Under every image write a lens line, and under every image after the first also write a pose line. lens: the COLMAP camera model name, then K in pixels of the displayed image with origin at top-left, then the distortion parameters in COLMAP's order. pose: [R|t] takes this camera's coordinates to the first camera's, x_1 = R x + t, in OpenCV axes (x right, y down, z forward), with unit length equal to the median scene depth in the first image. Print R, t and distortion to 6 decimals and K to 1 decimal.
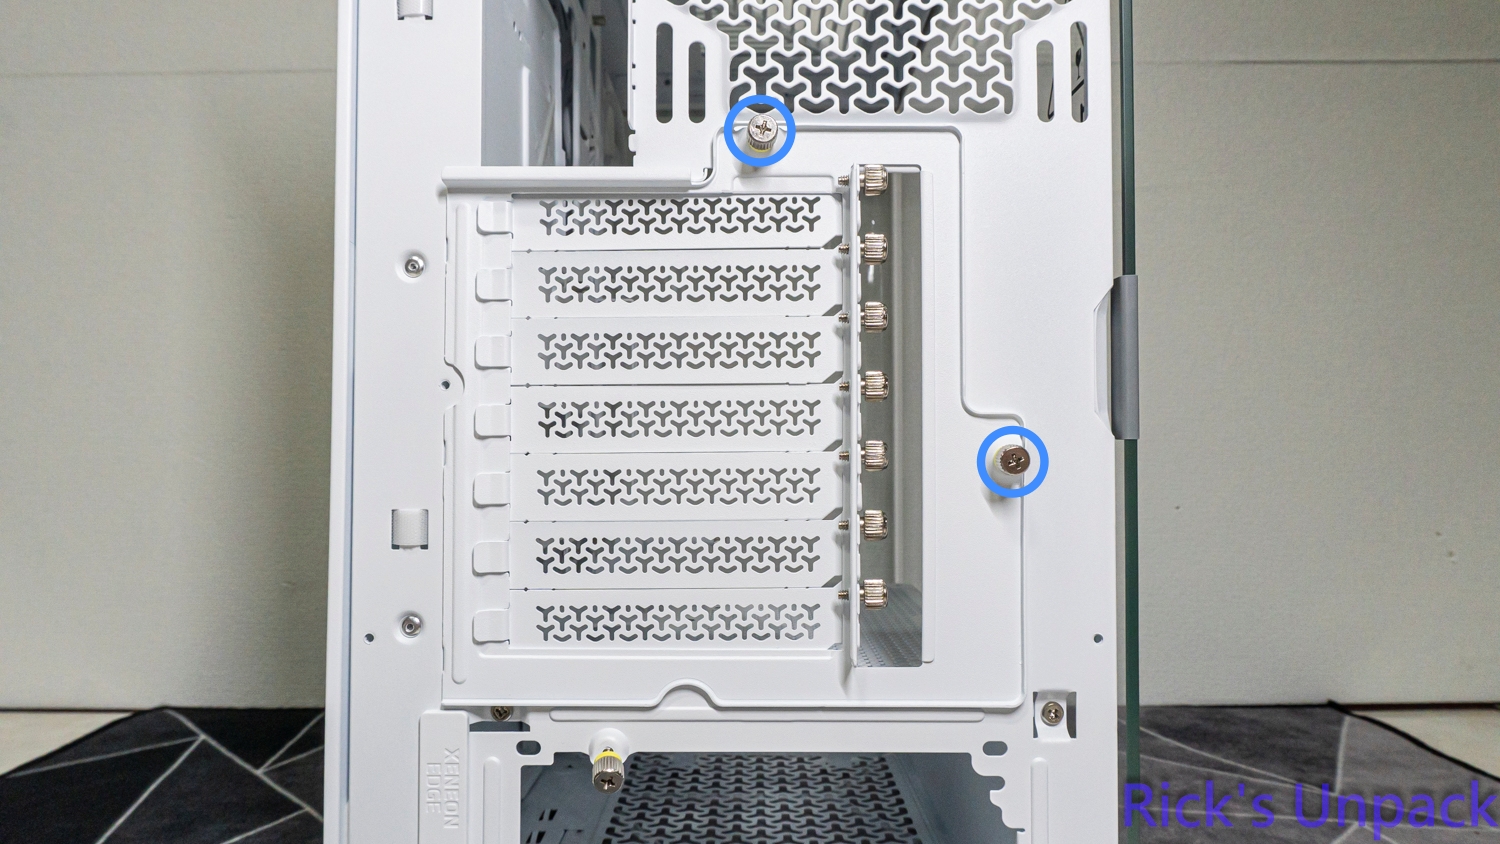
lens RADIAL K [[1095.4, 0, 743.0], [0, 1095.4, 415.9], [0, 0, 1]] dist [0.006707, -0.000296]
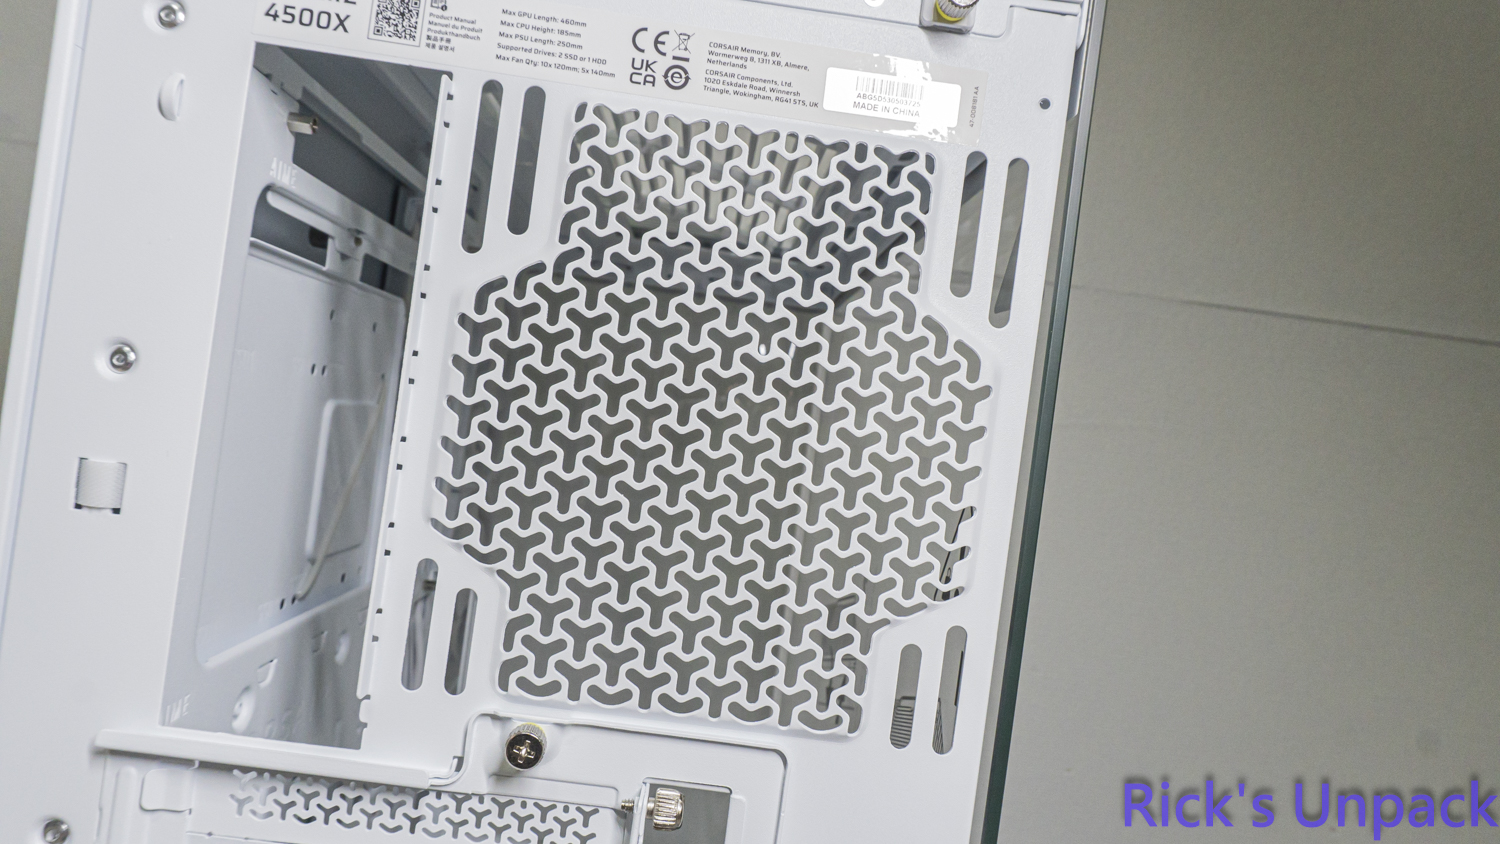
lens RADIAL K [[1095.4, 0, 751.8], [0, 1095.4, 421.7], [0, 0, 1]] dist [0.006707, -0.000296]
pose [[0.989290, 0.135921, 0.053199, 0.098737], [-0.137860, 0.989846, 0.034631, -0.514859], [-0.047952, -0.041594, 0.997983, 0.229917]]
